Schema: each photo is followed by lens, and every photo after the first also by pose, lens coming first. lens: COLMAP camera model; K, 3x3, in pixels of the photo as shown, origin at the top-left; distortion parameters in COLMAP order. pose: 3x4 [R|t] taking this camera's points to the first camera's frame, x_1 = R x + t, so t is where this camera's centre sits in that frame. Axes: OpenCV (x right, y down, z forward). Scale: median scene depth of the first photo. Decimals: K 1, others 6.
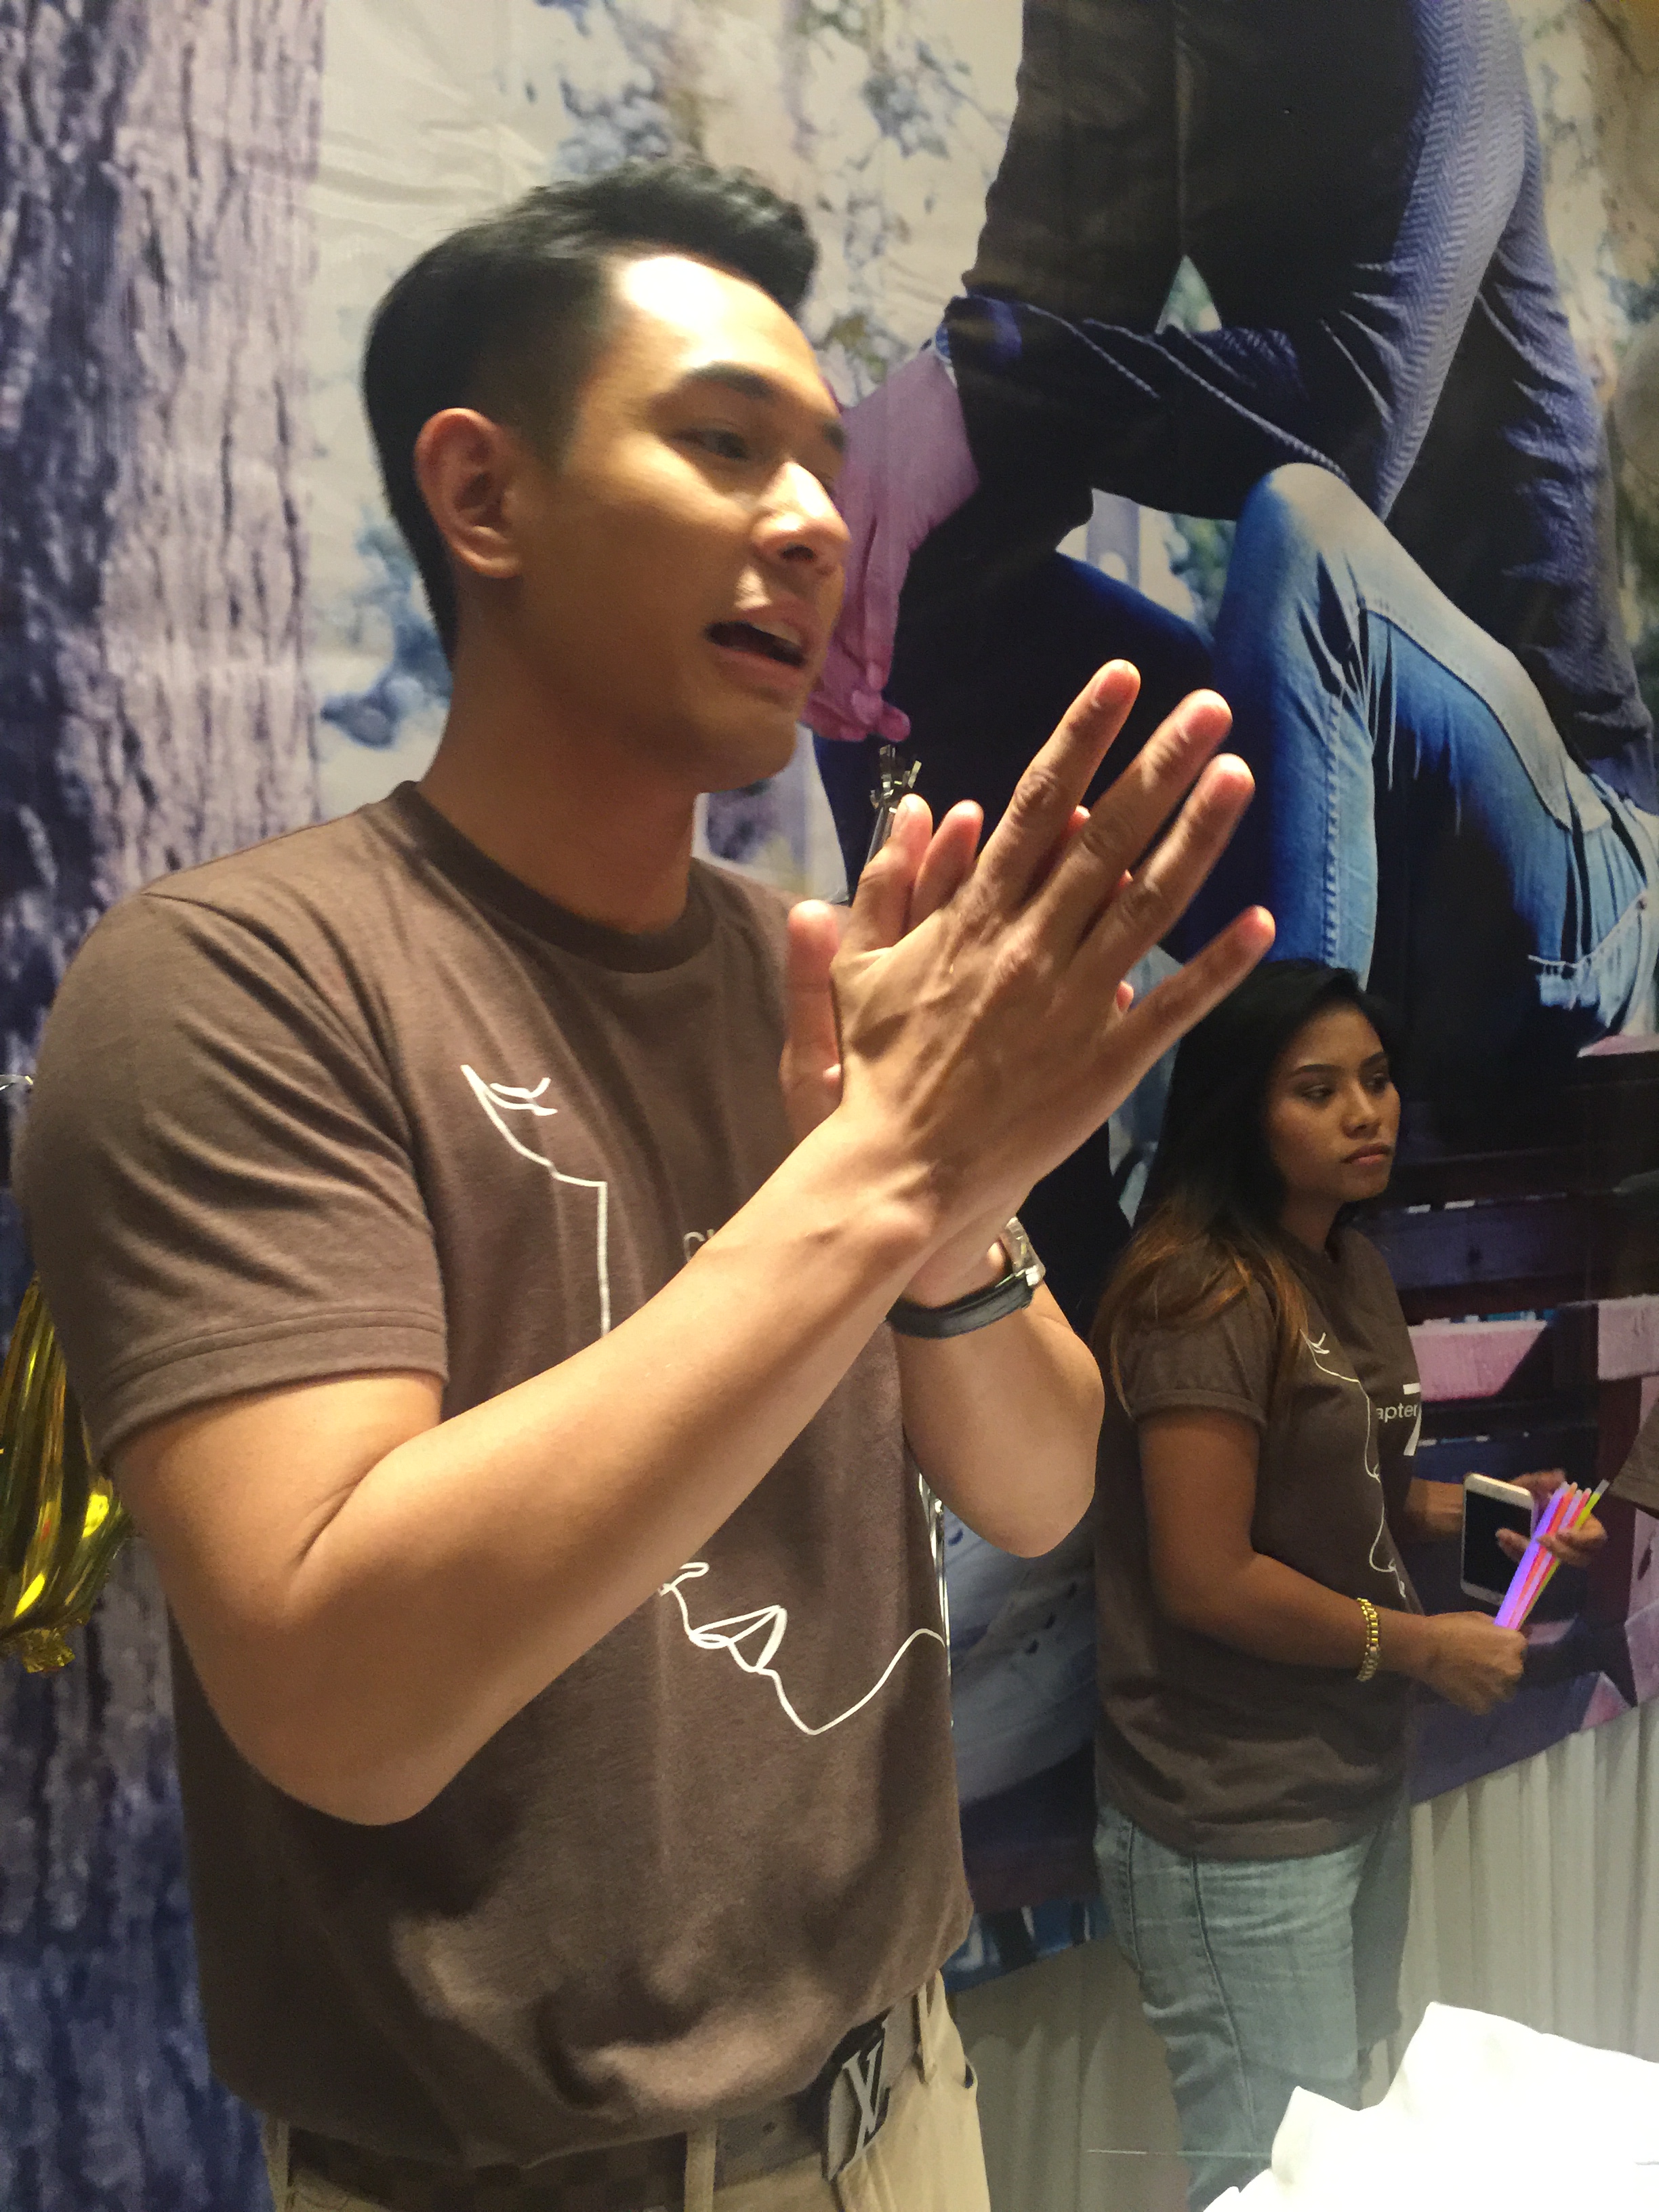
lens RADIAL K [[1912.0, 0, 851.7], [0, 1912.0, 1098.6], [0, 0, 1]] dist [0.090587, -0.122379]
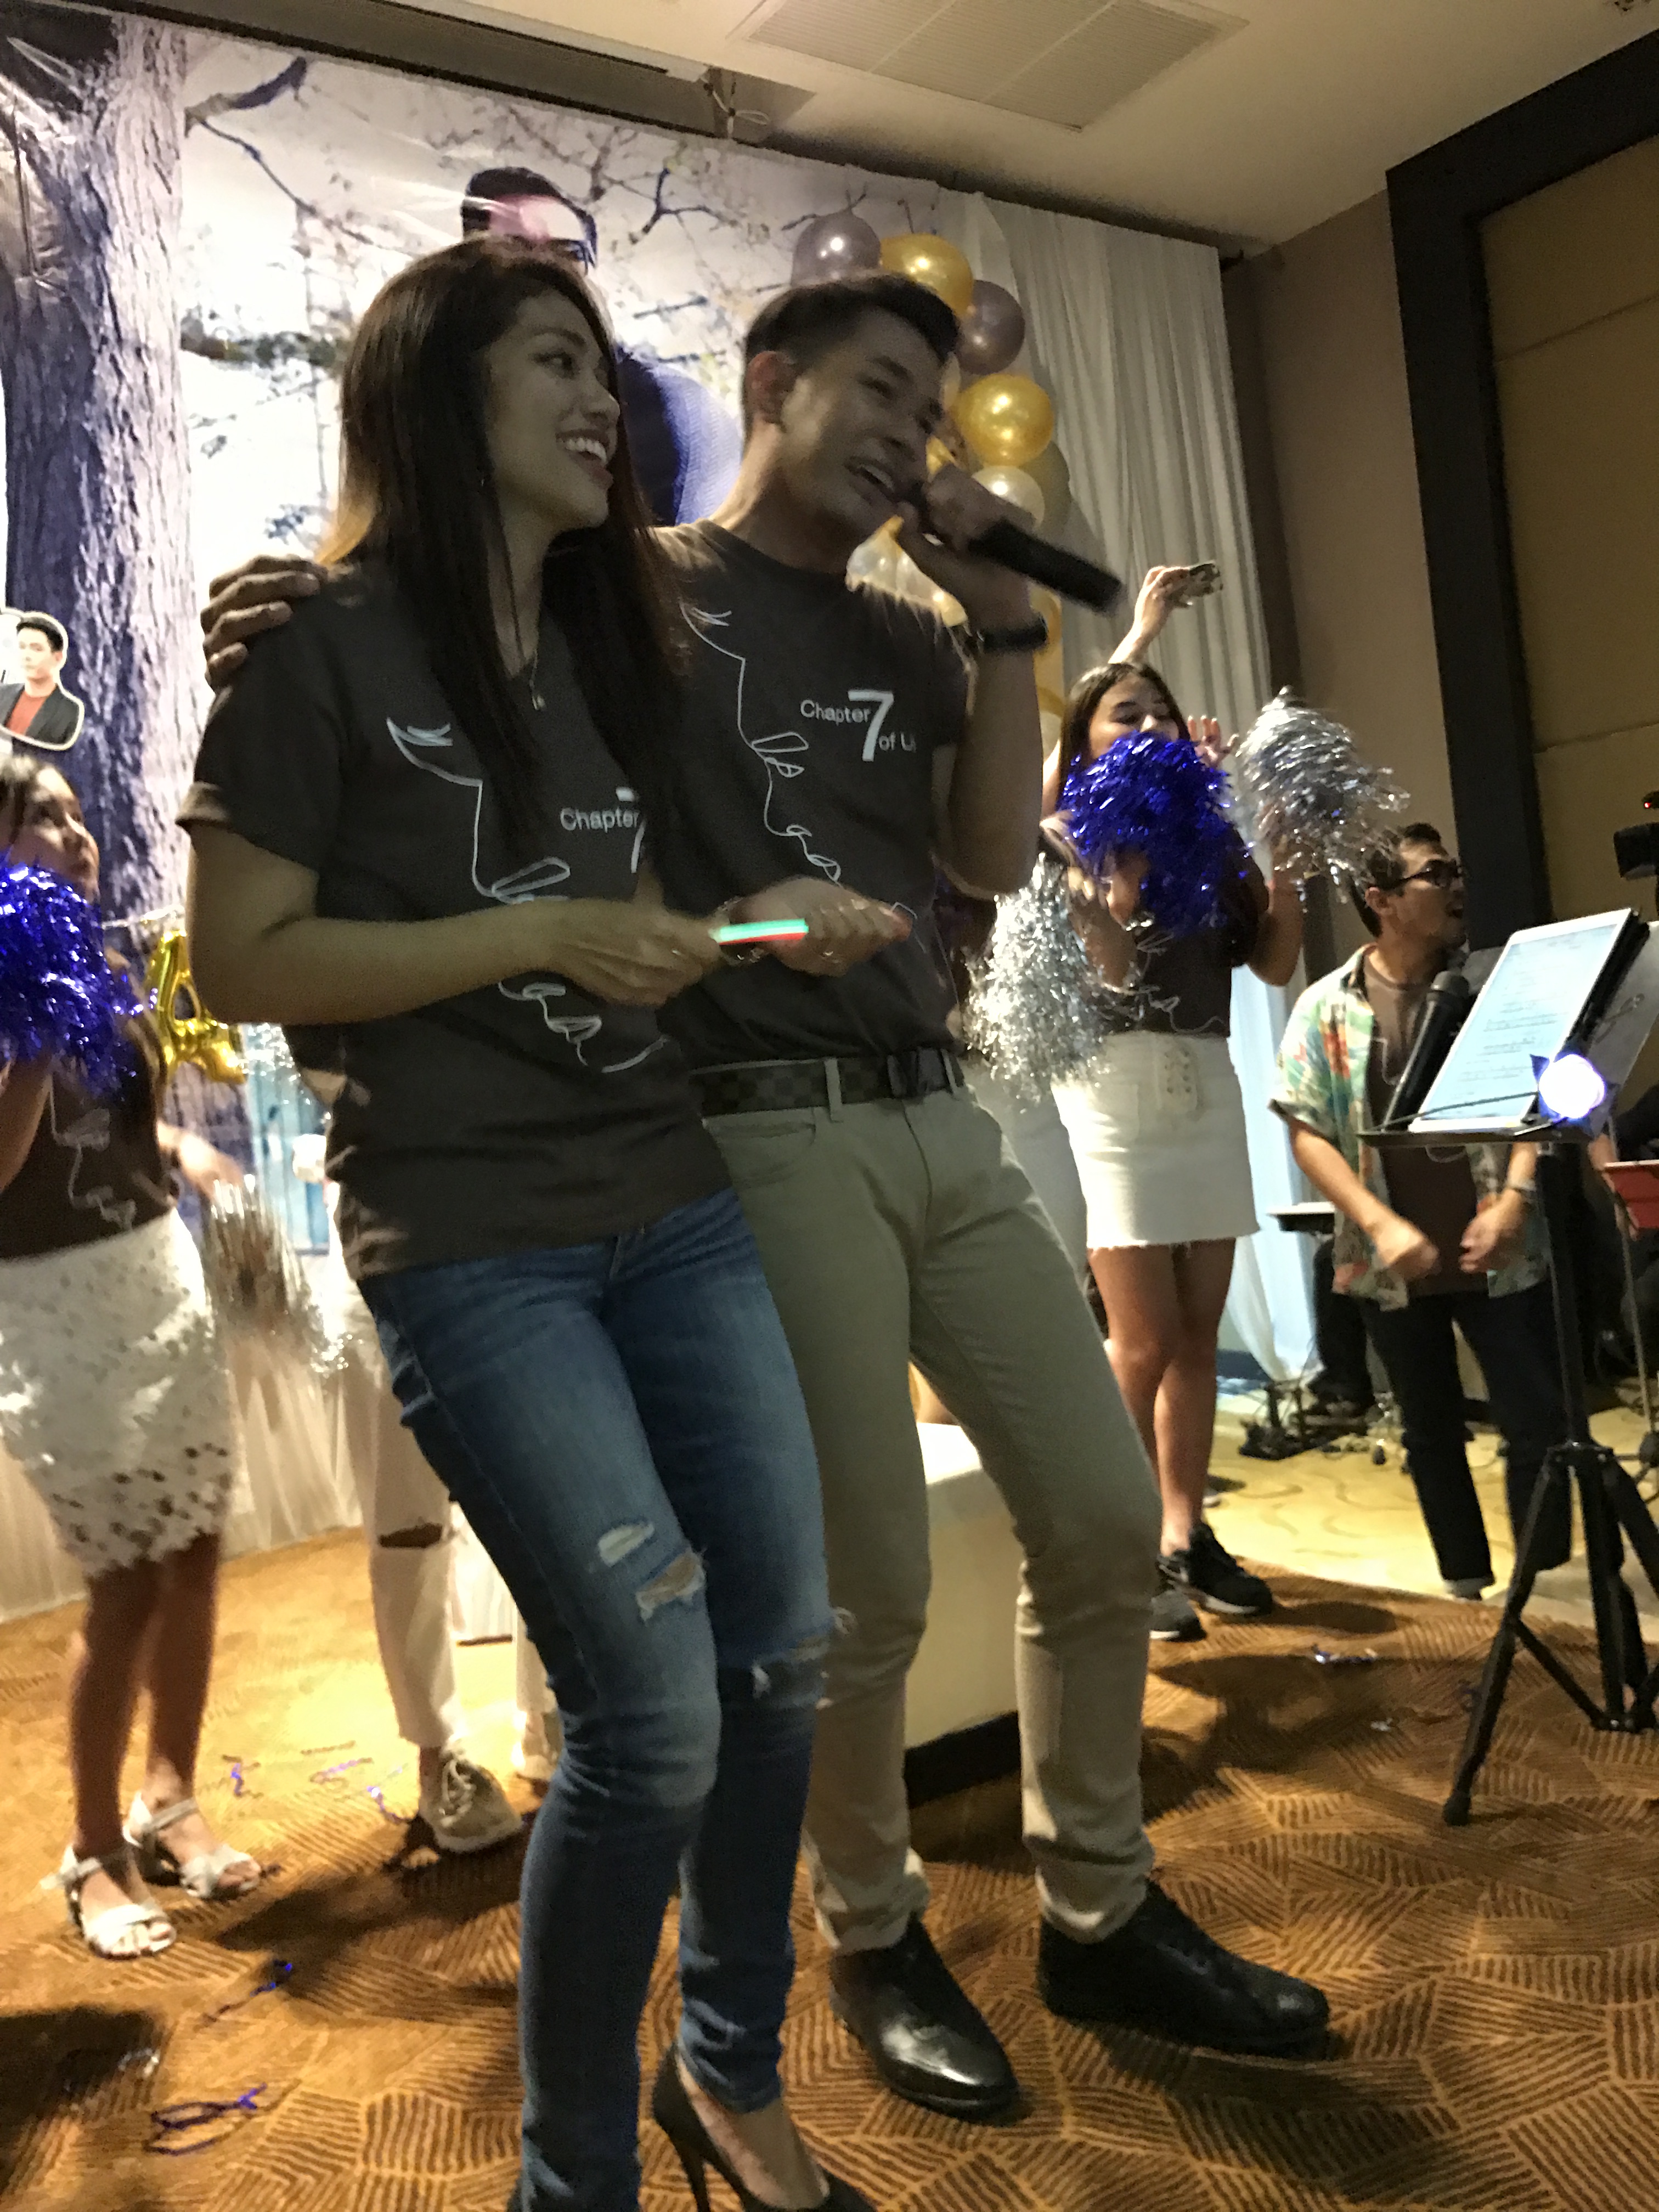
lens RADIAL K [[1850.9, 0, 855.8], [0, 1850.9, 1083.3], [0, 0, 1]] dist [-0.035609, 0.108716]
pose [[0.994585, -0.103796, -0.005279, 0.722688], [0.103881, 0.994396, 0.019647, 0.310312], [0.003210, -0.020089, 0.999793, -1.985870]]
